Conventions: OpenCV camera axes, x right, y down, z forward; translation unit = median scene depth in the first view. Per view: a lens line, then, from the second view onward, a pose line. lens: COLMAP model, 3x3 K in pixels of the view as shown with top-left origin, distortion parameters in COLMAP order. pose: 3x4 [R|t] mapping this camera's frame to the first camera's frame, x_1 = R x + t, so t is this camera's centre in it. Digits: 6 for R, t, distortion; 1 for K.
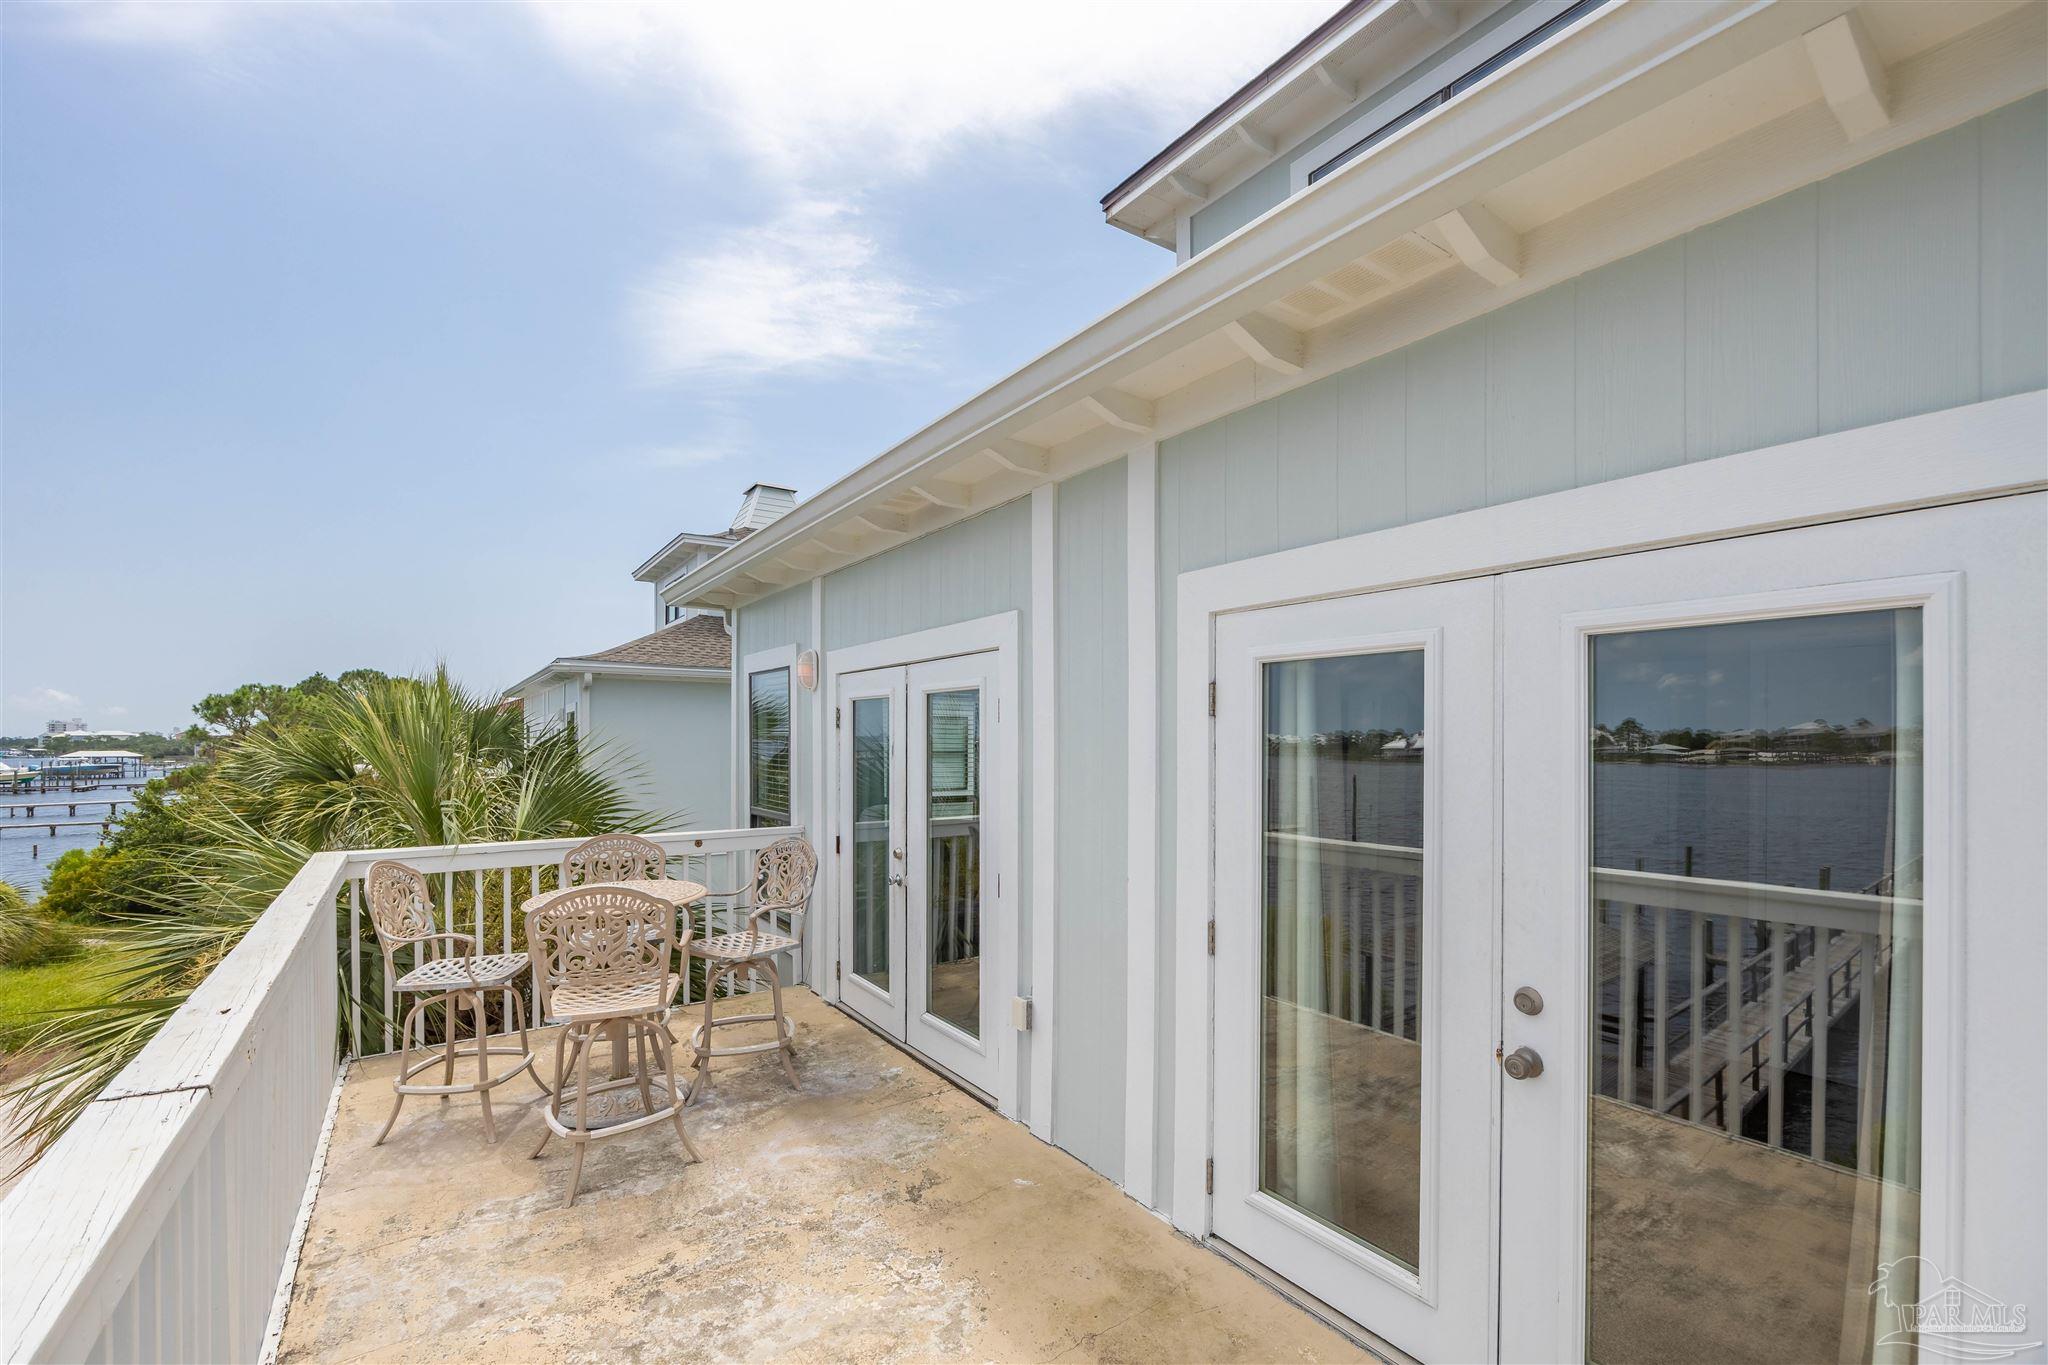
lens RADIAL K [[880.4, 0, 1027.4], [0, 880.4, 742.6], [0, 0, 1]] dist [-0.001425, -0.000108]
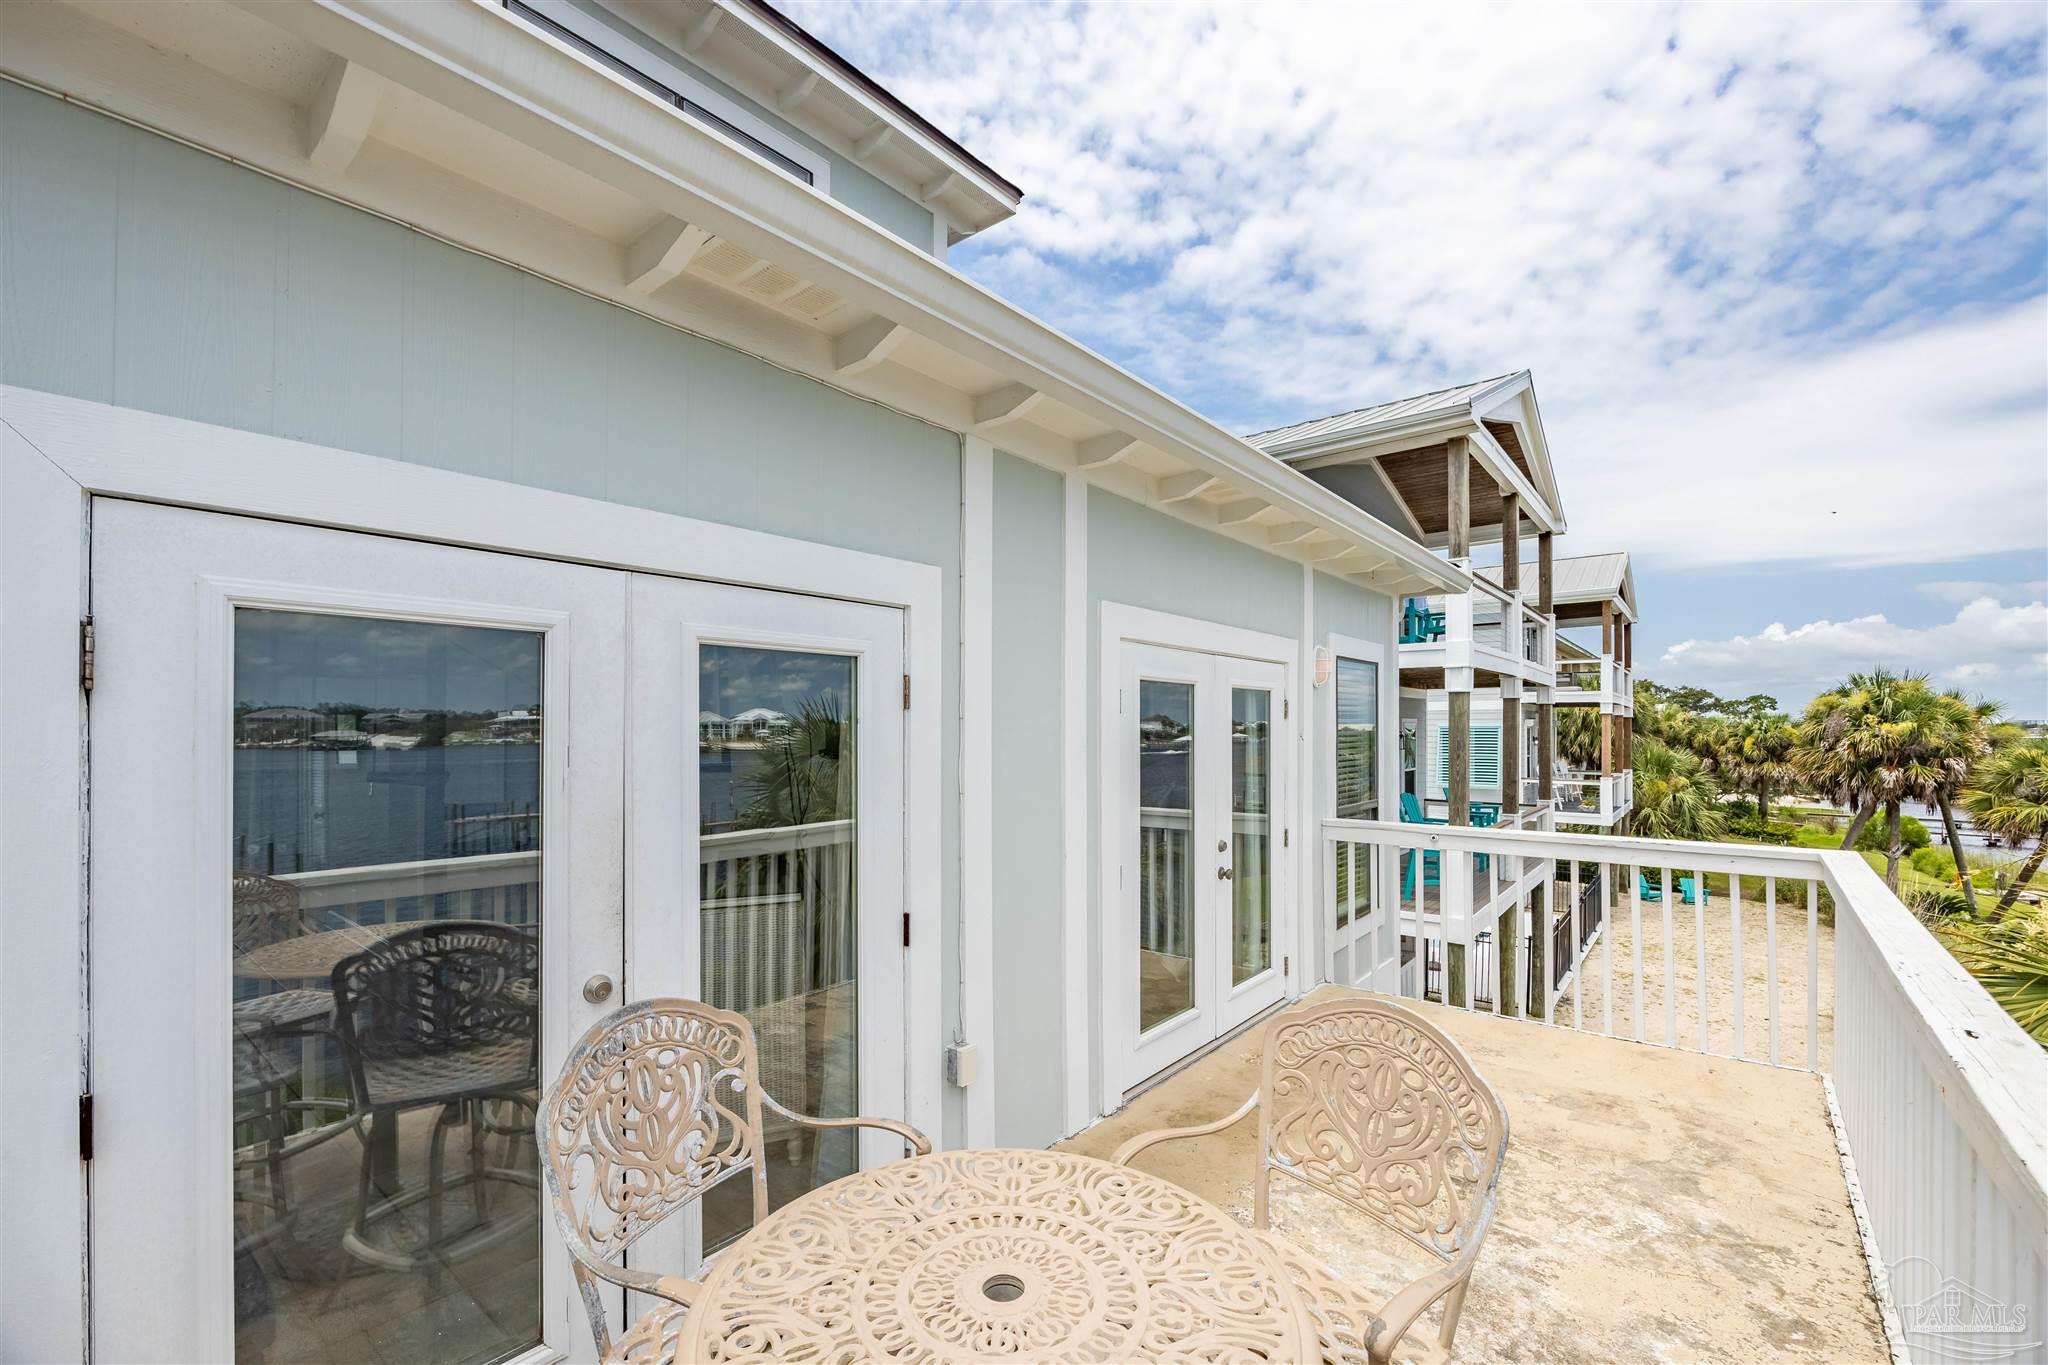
lens RADIAL K [[880.7, 0, 1042.7], [0, 880.7, 721.6], [0, 0, 1]] dist [-0.001448, 0.000065]
pose [[-0.299092, 0.001185, 0.954223, -0.943271], [0.012741, 0.999915, 0.002752, -0.018437], [-0.954139, 0.012981, -0.299082, 1.368283]]
